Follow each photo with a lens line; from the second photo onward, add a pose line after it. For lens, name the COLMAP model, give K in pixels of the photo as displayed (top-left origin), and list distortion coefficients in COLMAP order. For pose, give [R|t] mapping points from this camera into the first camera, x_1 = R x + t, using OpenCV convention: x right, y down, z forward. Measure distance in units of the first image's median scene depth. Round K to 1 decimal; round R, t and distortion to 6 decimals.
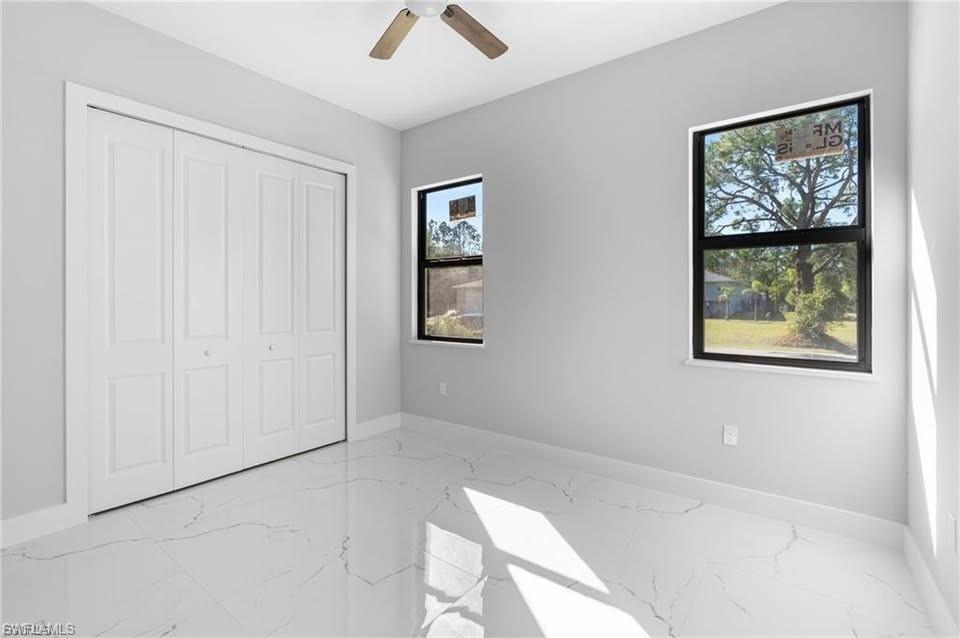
lens RADIAL K [[440.8, 0, 478.4], [0, 440.8, 292.7], [0, 0, 1]] dist [-0.054132, 0.000555]
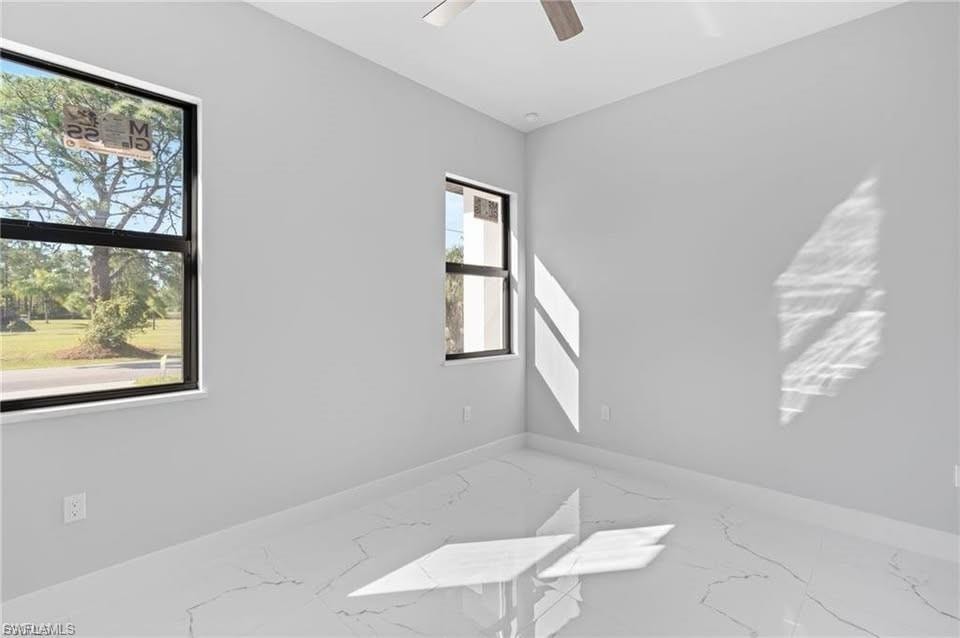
lens RADIAL K [[436.8, 0, 484.2], [0, 436.8, 314.2], [0, 0, 1]] dist [0.001248, -0.000064]
pose [[0.093756, -0.013133, 0.995509, -0.094134], [-0.024345, 0.999584, 0.015479, -0.000906], [-0.995297, -0.025687, 0.093398, 0.101381]]
